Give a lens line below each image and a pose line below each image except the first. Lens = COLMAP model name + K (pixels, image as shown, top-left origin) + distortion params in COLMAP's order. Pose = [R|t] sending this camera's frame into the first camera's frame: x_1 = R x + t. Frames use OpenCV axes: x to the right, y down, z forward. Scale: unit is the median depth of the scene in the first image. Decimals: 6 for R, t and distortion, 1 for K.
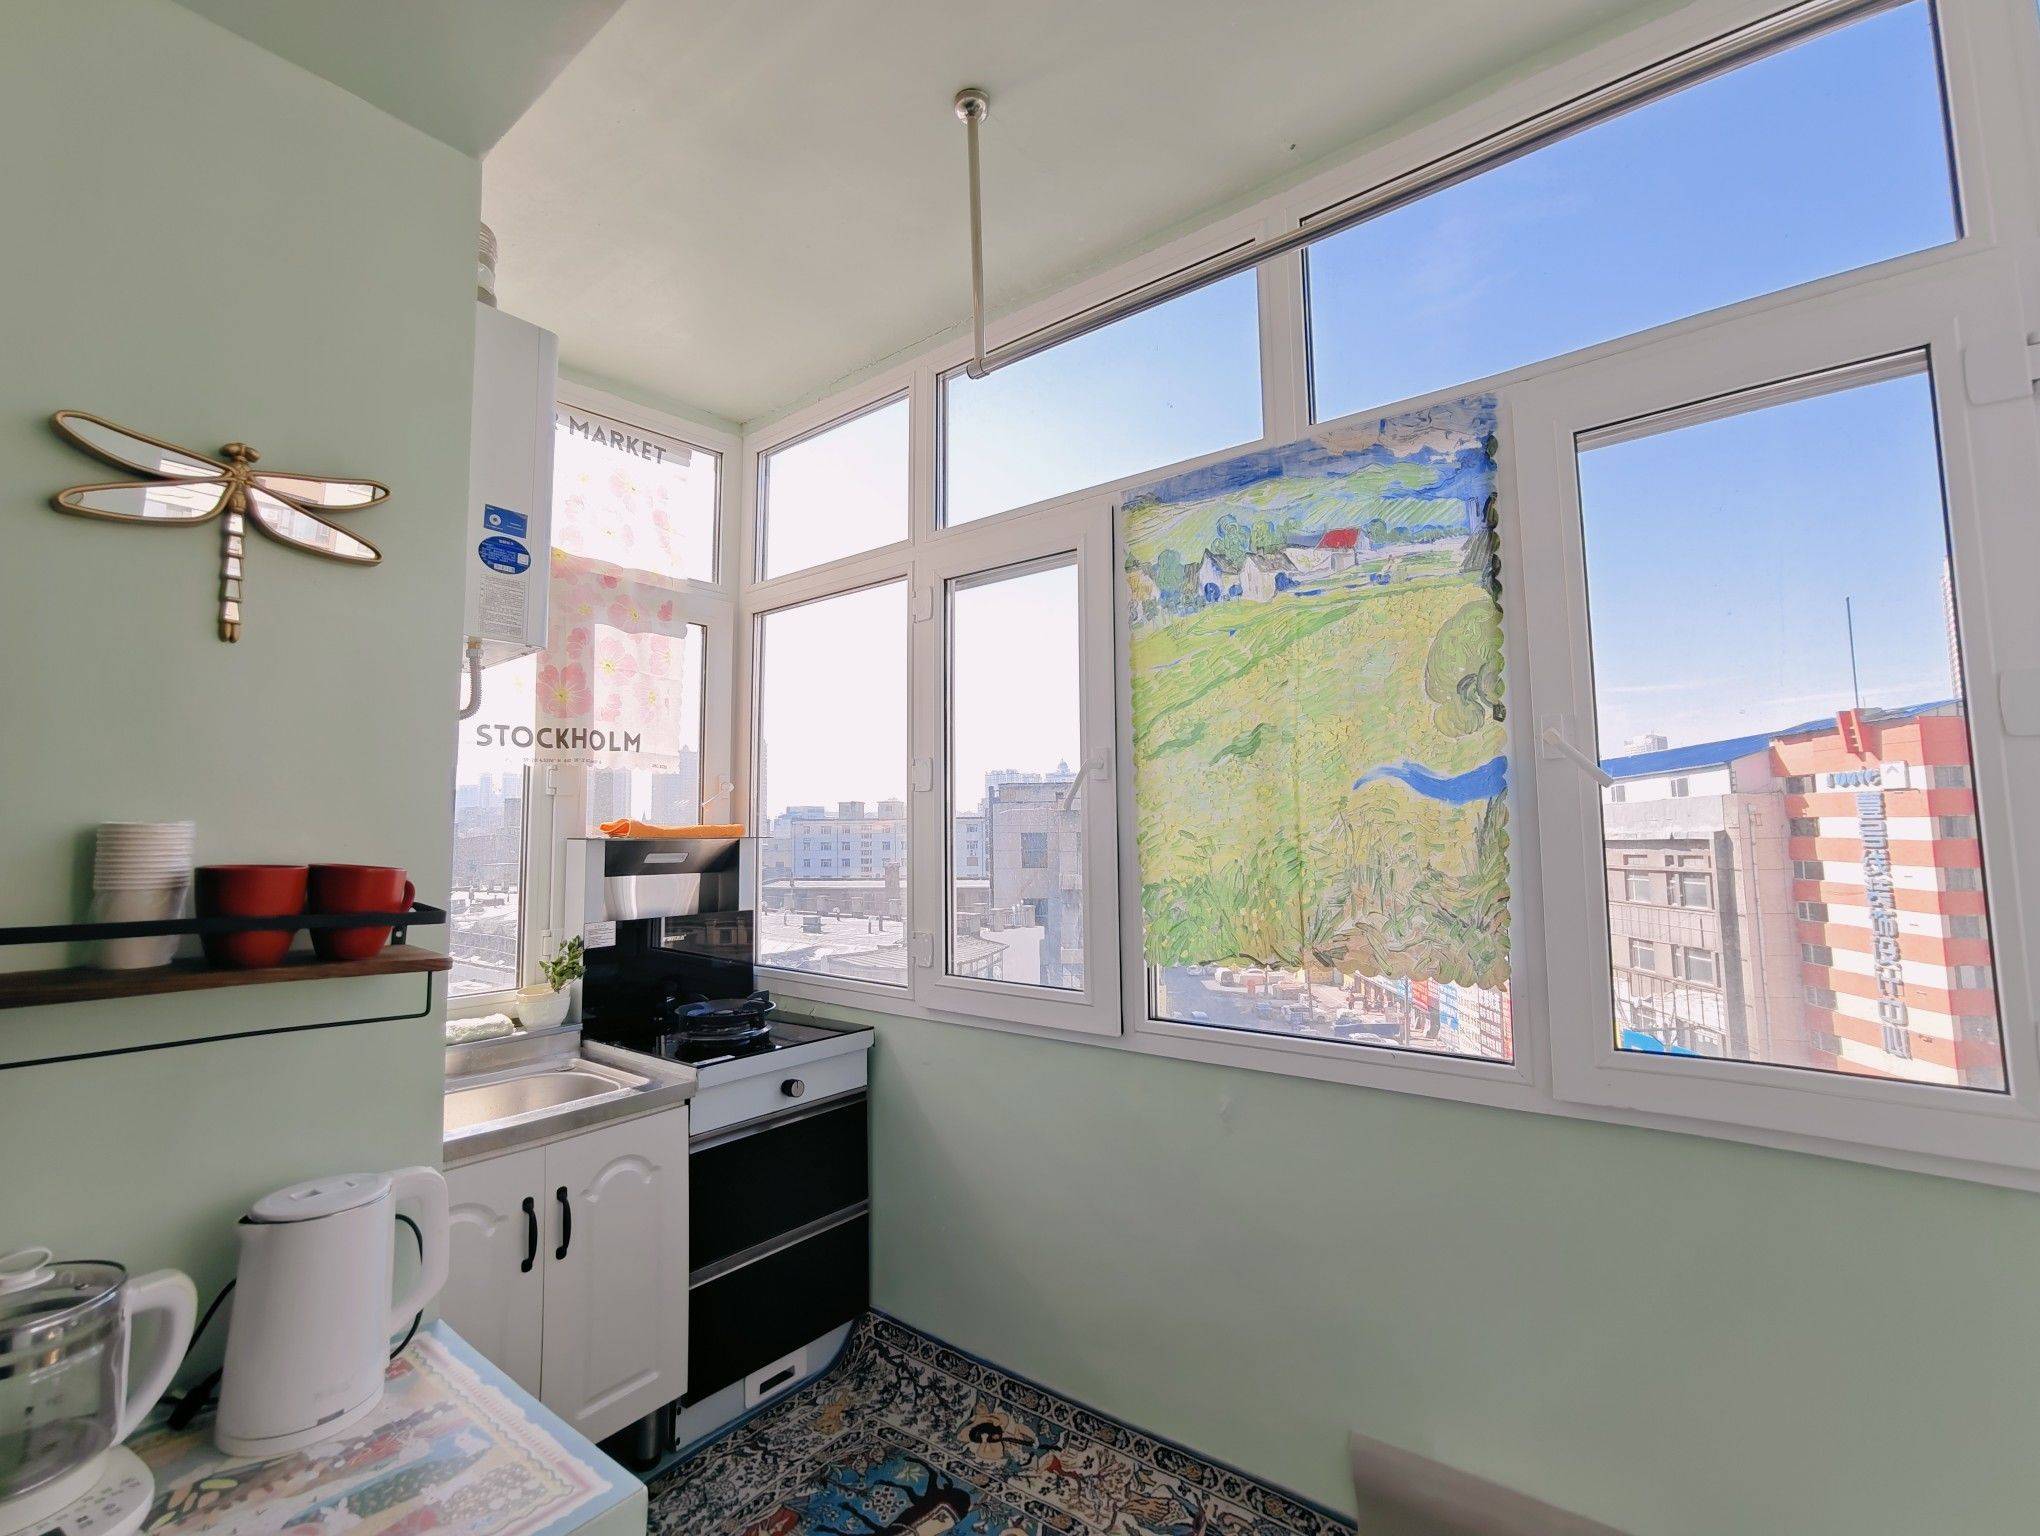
lens RADIAL K [[927.7, 0, 1022.5], [0, 927.7, 757.7], [0, 0, 1]] dist [-0.041186, 0.035100]
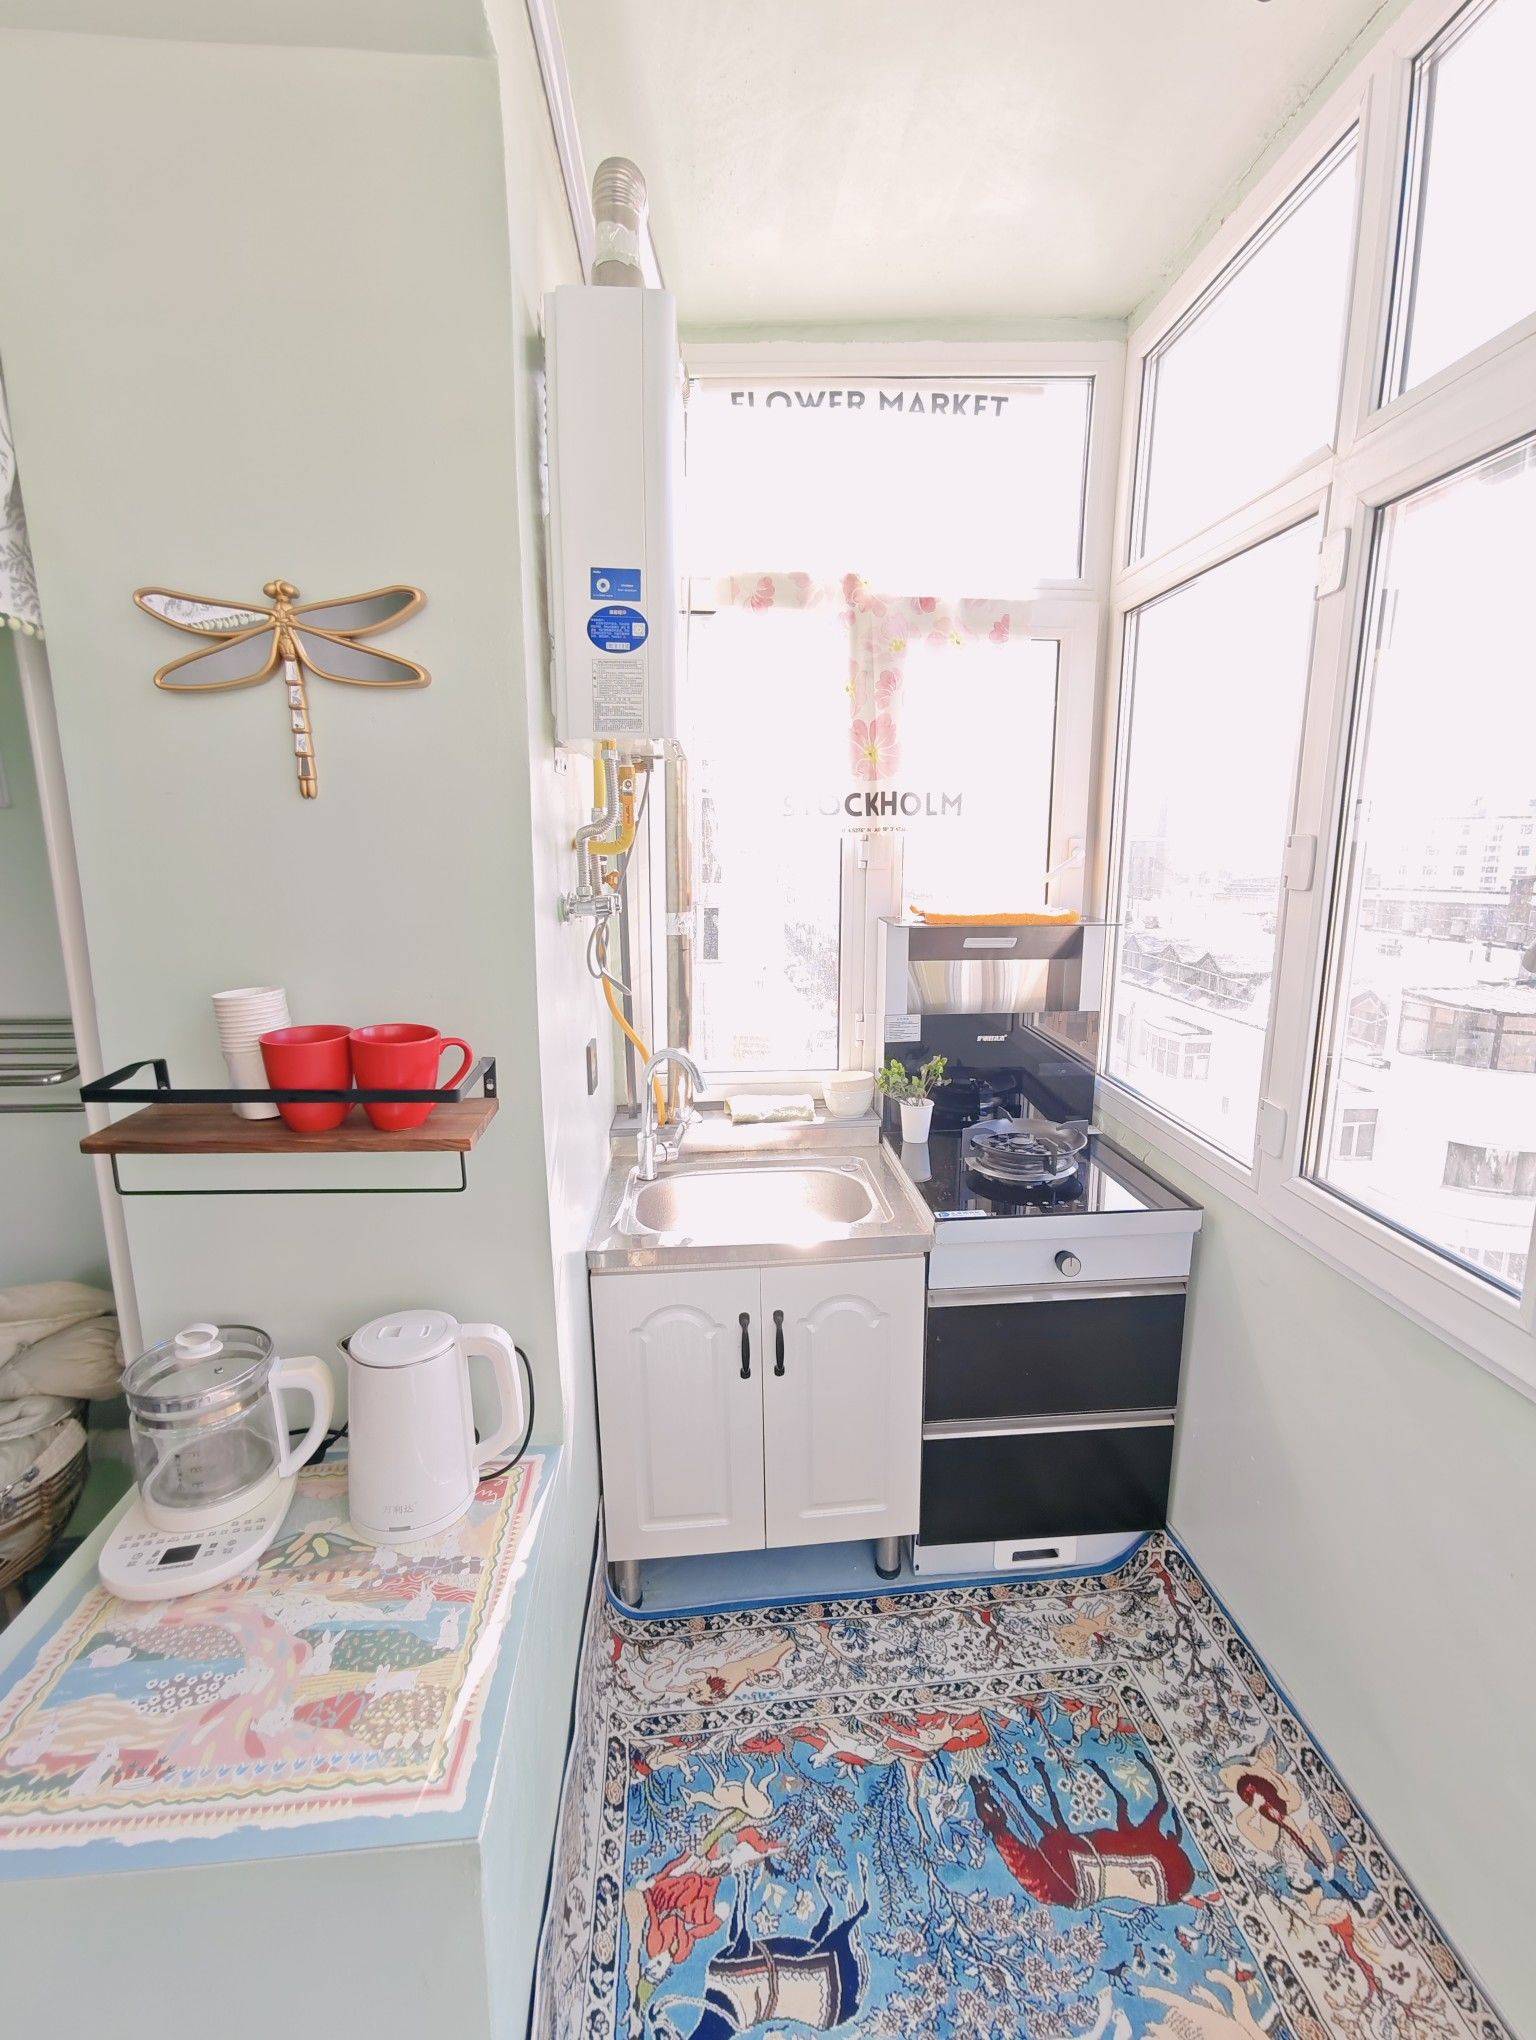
lens RADIAL K [[927.7, 0, 797.9], [0, 927.7, 1010.2], [0, 0, 1]] dist [-0.041186, 0.035100]
pose [[0.688005, 0.145230, -0.711025, 0.135628], [0.055195, 0.966461, 0.250811, -0.068293], [0.723604, -0.211804, 0.656914, 0.385788]]
